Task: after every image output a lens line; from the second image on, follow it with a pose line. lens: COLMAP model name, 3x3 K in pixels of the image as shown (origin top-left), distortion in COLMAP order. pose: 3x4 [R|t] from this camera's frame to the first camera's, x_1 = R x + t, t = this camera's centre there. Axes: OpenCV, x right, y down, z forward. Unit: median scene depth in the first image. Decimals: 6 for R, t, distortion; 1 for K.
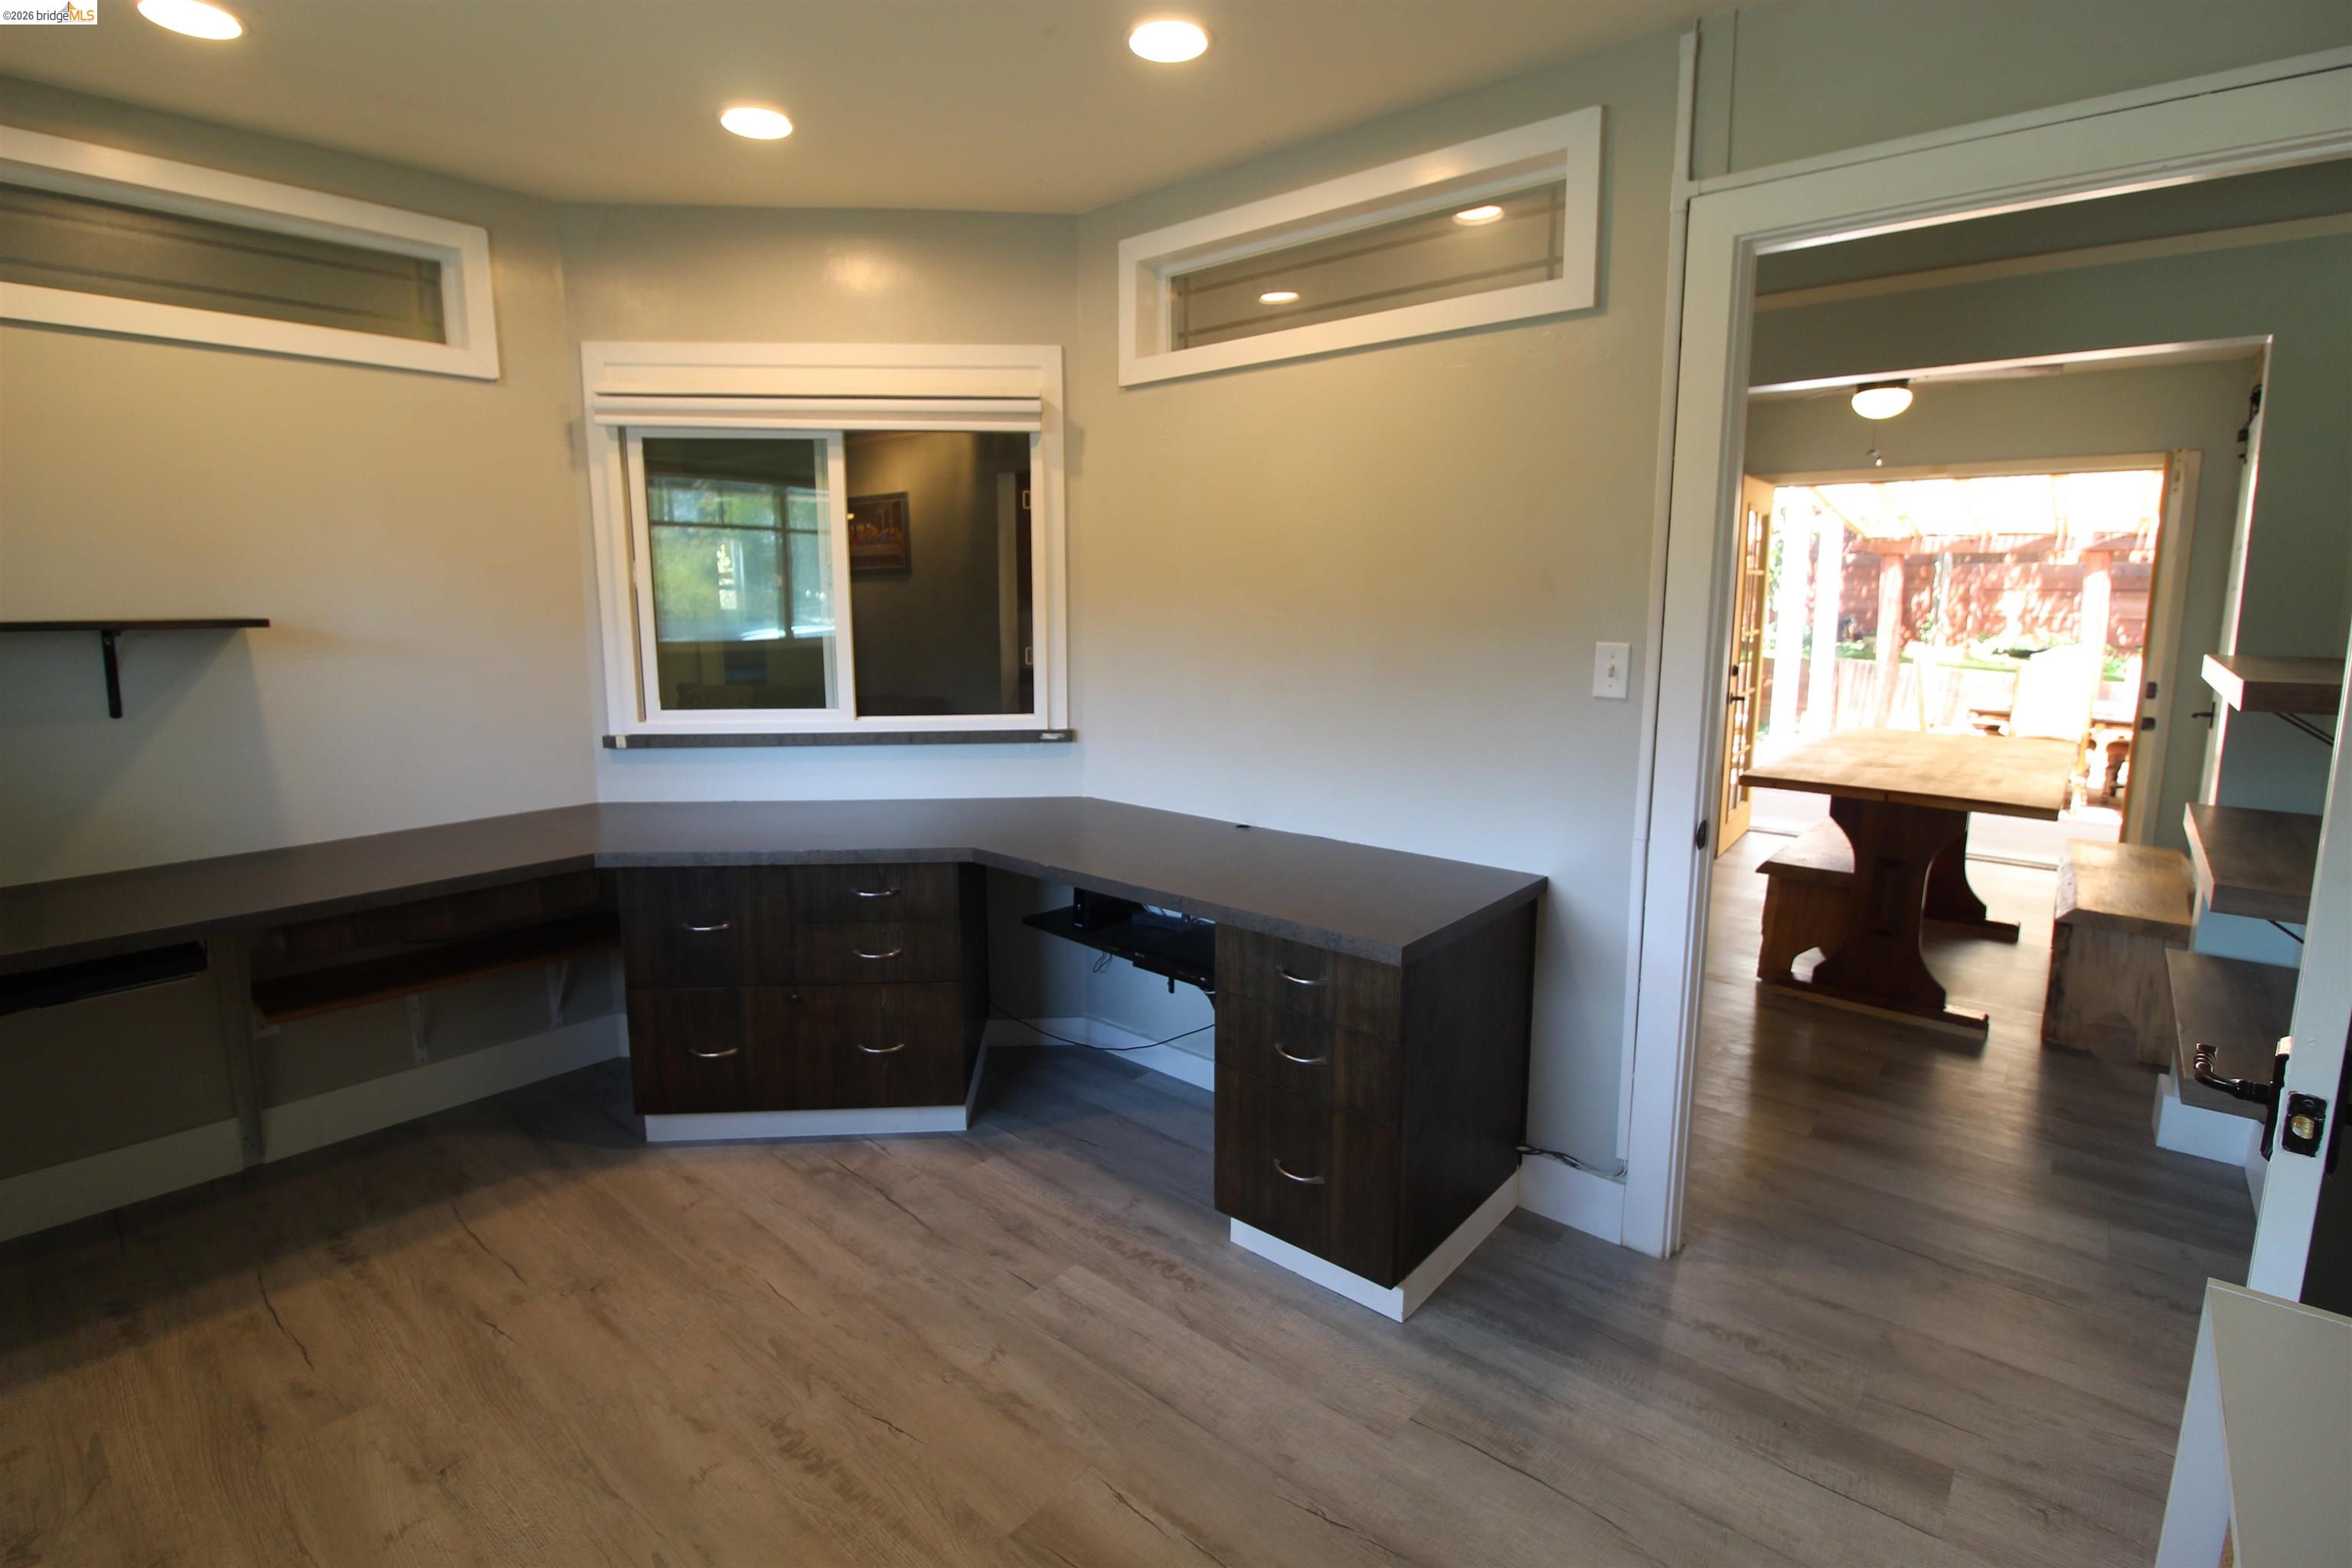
lens RADIAL K [[1084.7, 0, 1181.0], [0, 1084.7, 758.3], [0, 0, 1]] dist [-0.010436, -0.007969]
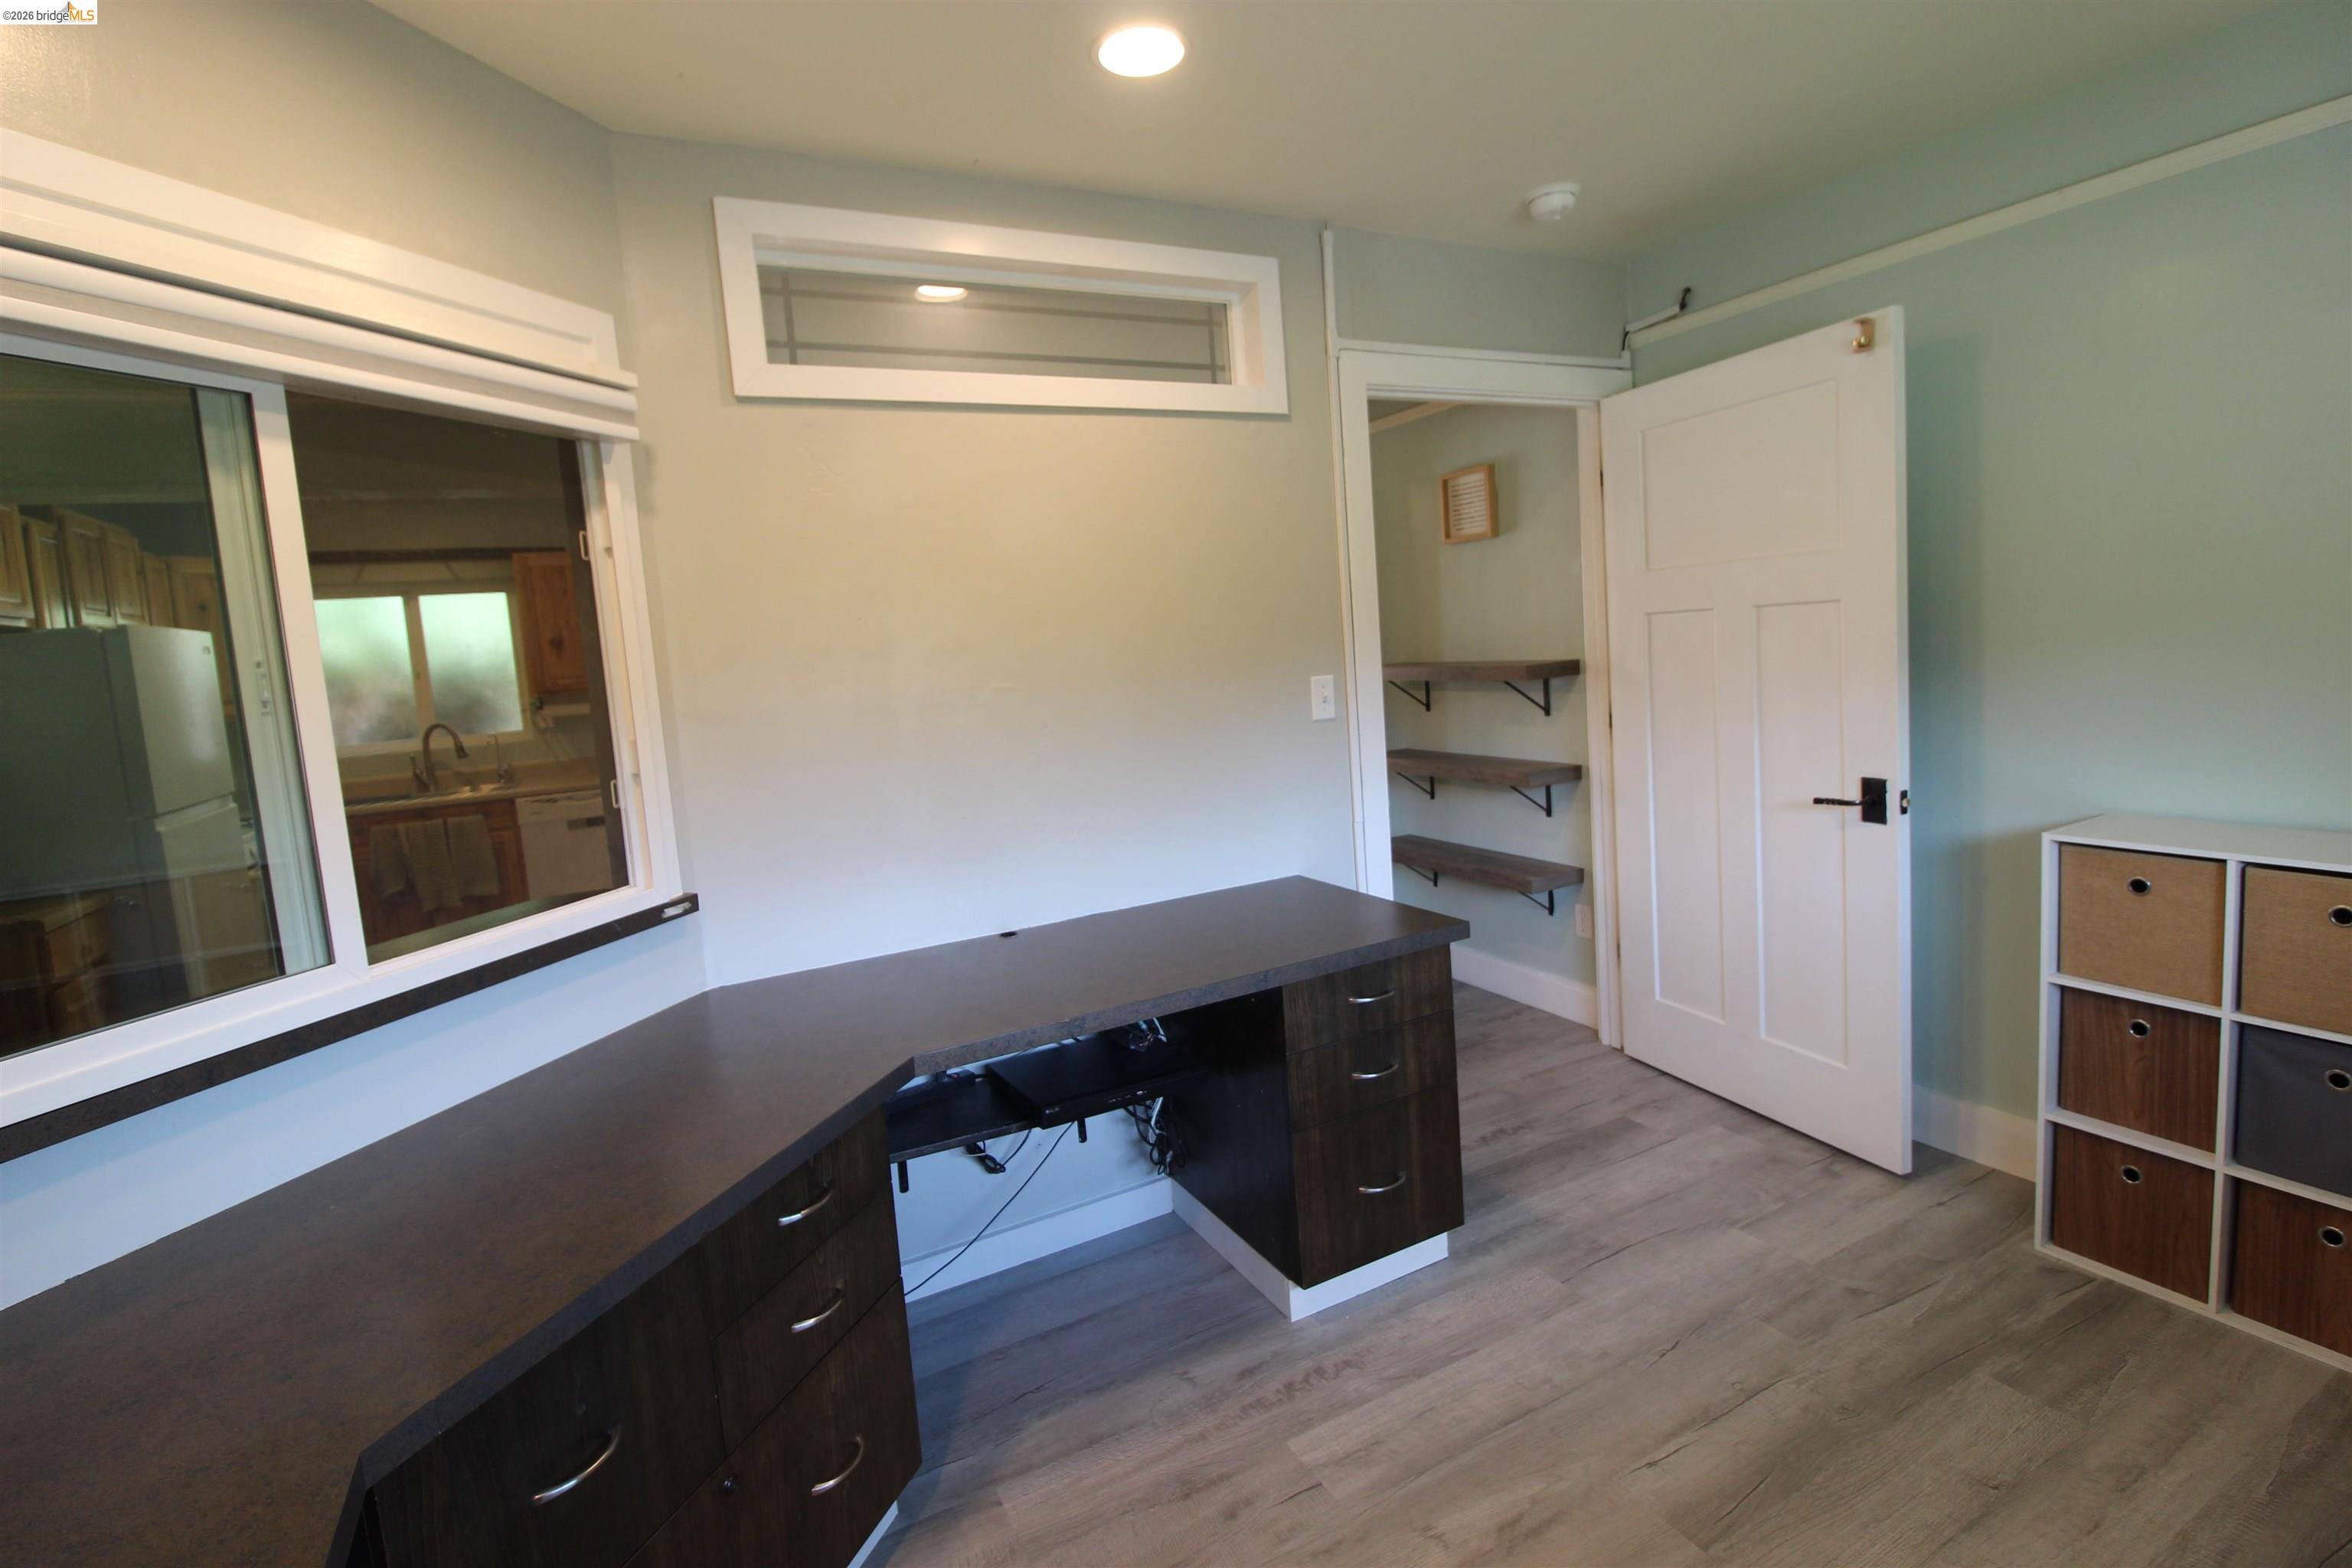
lens RADIAL K [[1084.7, 0, 1159.1], [0, 1084.7, 766.3], [0, 0, 1]] dist [-0.010436, -0.007969]
pose [[0.374155, -0.124549, 0.918964, -0.820972], [0.216041, 0.975382, 0.044234, -0.097264], [-0.901850, 0.181984, 0.391852, 0.657983]]
